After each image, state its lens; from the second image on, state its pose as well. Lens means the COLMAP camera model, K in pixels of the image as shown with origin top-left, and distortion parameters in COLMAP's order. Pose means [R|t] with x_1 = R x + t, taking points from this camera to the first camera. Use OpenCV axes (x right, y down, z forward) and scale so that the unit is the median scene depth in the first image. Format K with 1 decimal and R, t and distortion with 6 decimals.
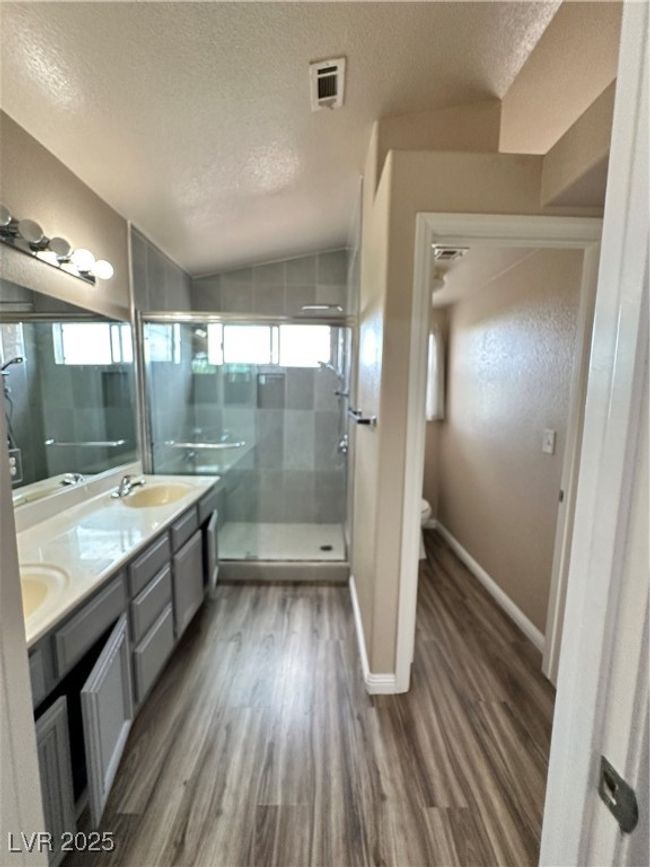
lens RADIAL K [[341.3, 0, 321.9], [0, 341.3, 430.8], [0, 0, 1]] dist [0.000019, 0.000139]
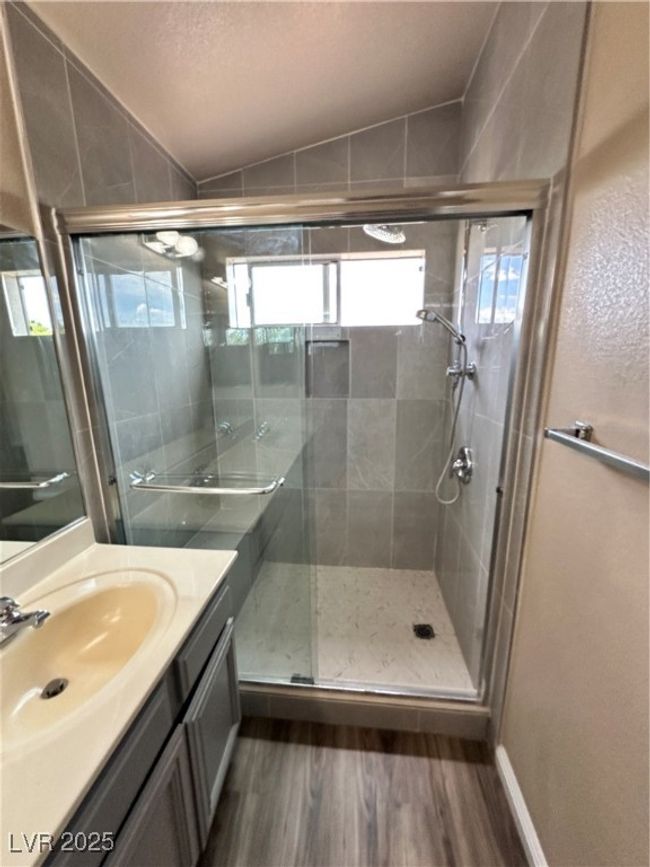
lens RADIAL K [[341.3, 0, 325.2], [0, 341.3, 434.0], [0, 0, 1]] dist [0.000019, 0.000139]
pose [[0.992414, -0.002602, -0.122916, -0.075637], [0.014363, 0.995384, 0.094896, -0.056074], [0.122101, -0.095941, 0.987870, 0.369371]]
